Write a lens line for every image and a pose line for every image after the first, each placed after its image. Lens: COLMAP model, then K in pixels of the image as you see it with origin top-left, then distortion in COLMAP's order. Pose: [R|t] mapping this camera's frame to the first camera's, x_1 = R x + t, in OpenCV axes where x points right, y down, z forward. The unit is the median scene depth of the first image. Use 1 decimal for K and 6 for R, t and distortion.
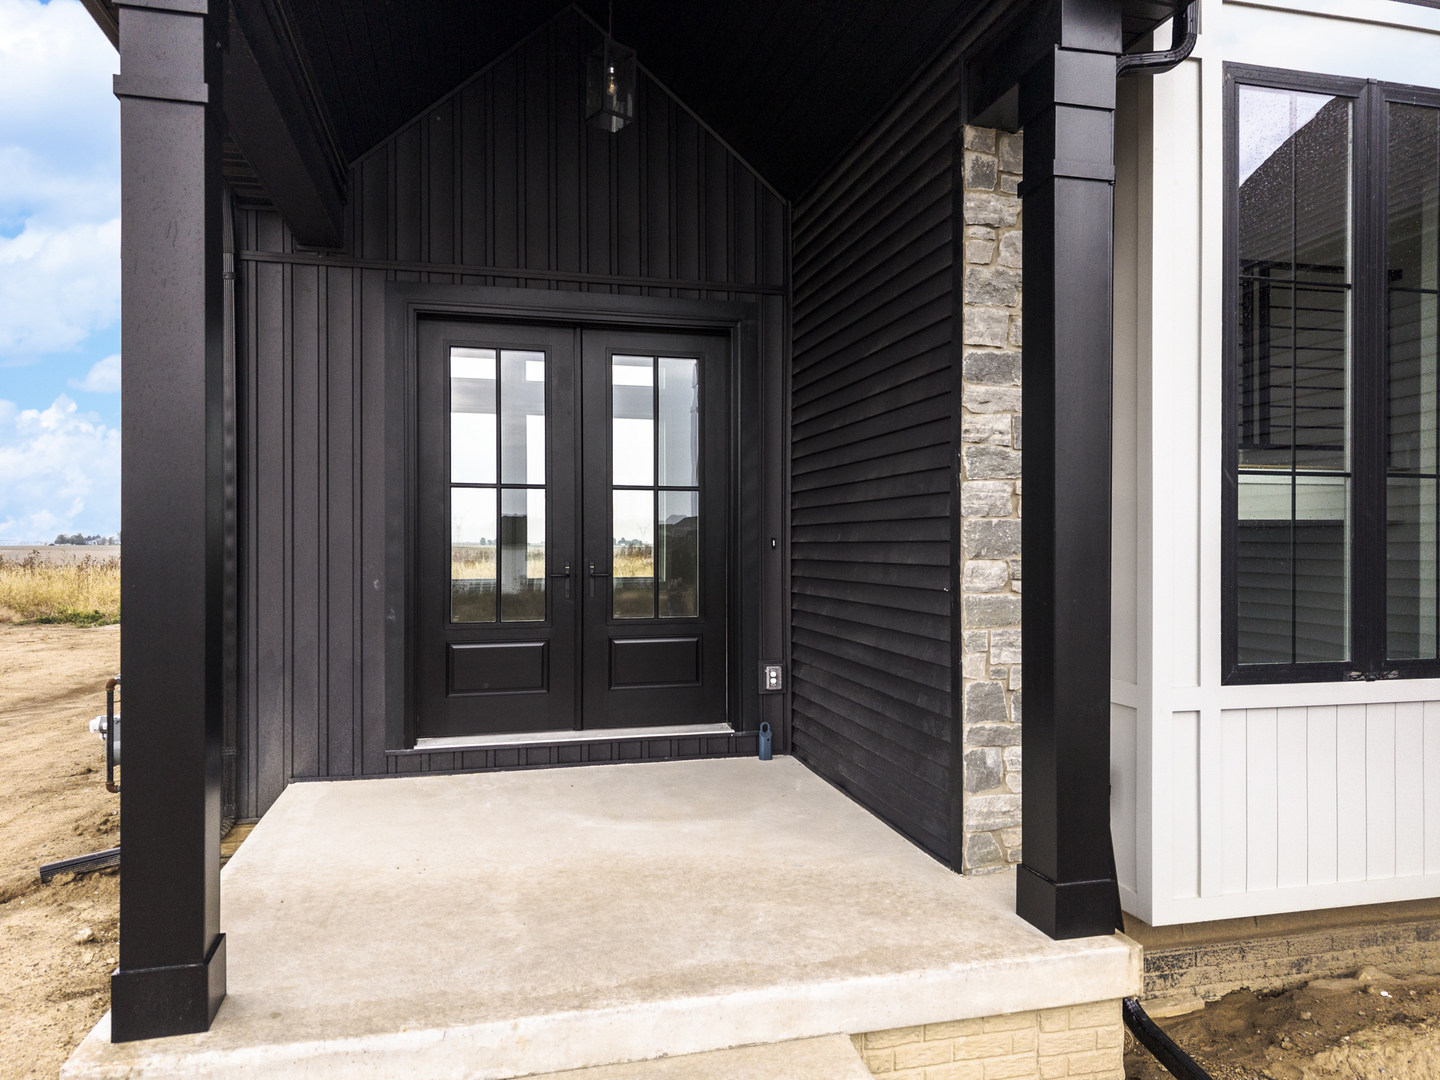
lens RADIAL K [[952.1, 0, 716.0], [0, 952.1, 540.6], [0, 0, 1]] dist [0.038488, -0.039749]
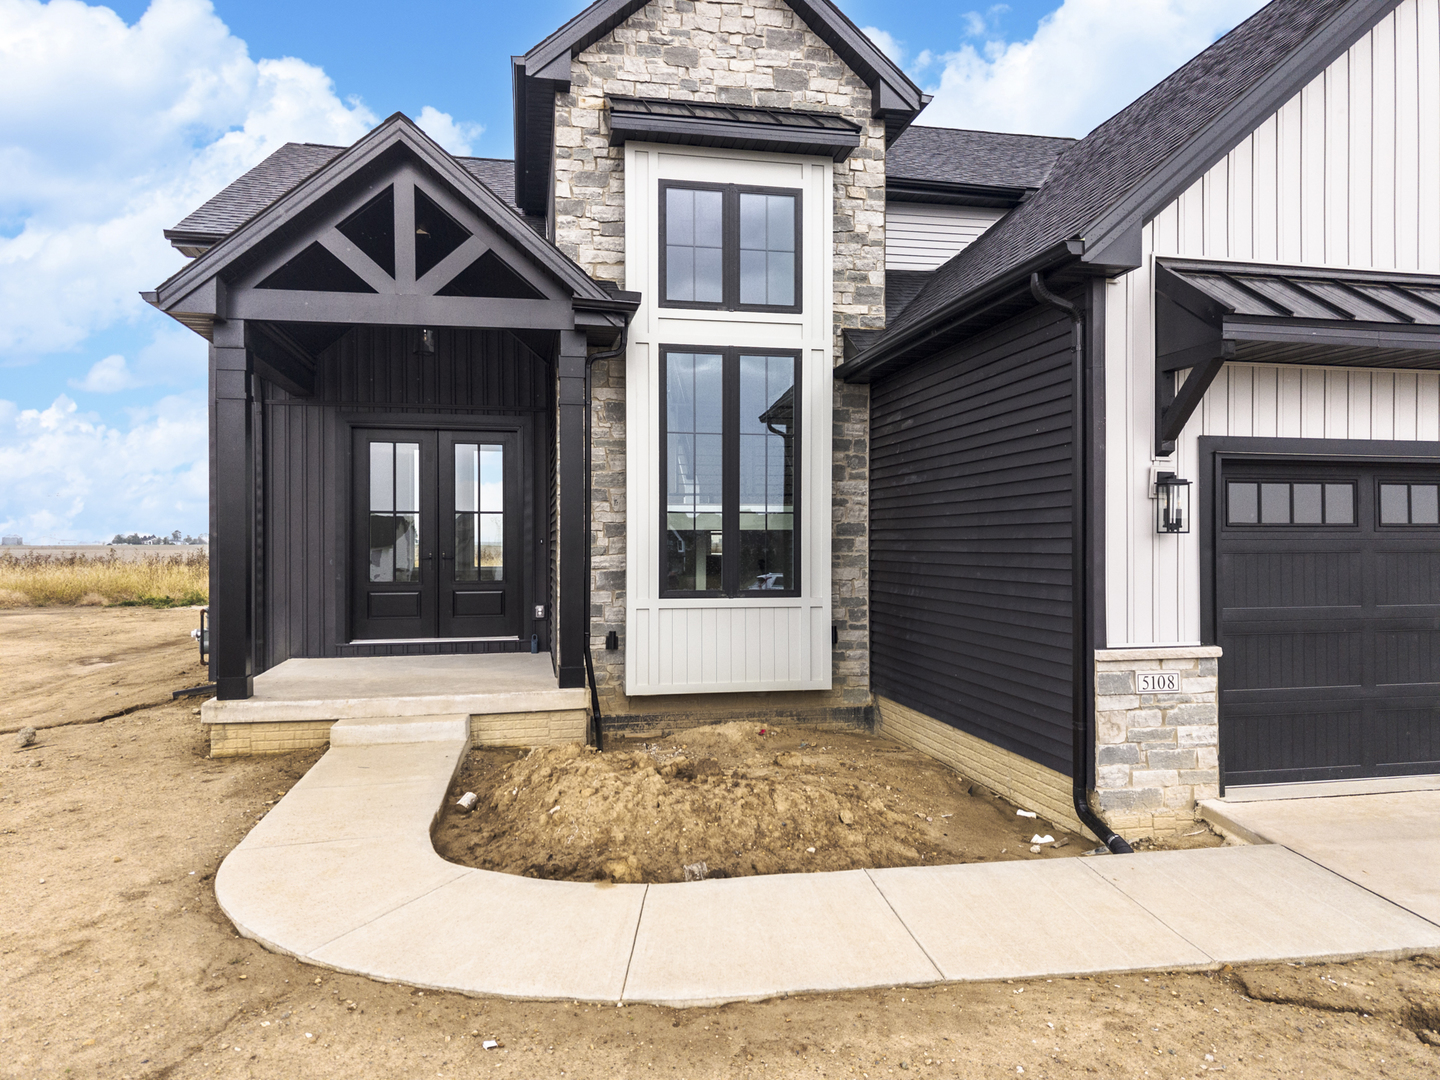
lens RADIAL K [[952.1, 0, 716.0], [0, 952.1, 540.6], [0, 0, 1]] dist [0.038488, -0.039749]
pose [[0.999164, -0.001980, -0.040840, 0.545295], [0.002043, 0.999997, 0.001513, -0.000850], [0.040837, -0.001595, 0.999165, -0.996164]]
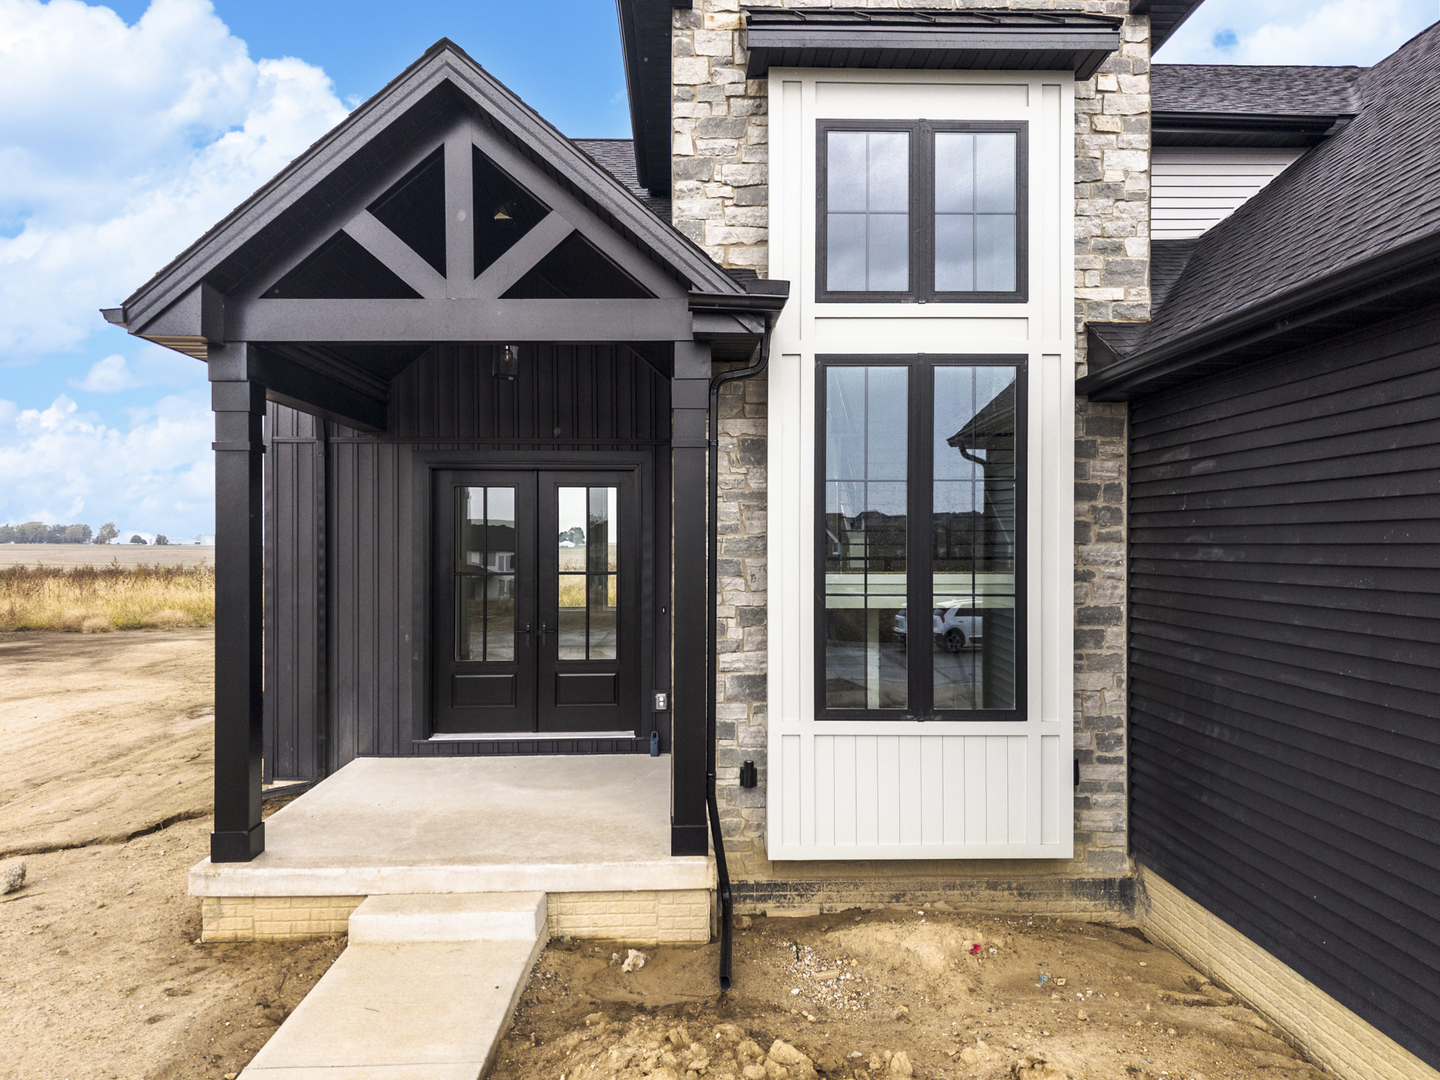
lens RADIAL K [[952.1, 0, 716.0], [0, 952.1, 540.6], [0, 0, 1]] dist [0.038488, -0.039749]
pose [[0.978928, -0.001252, -0.204200, 0.494874], [0.001311, 0.999999, 0.000157, -0.119499], [0.204200, -0.000421, 0.978929, -0.485268]]
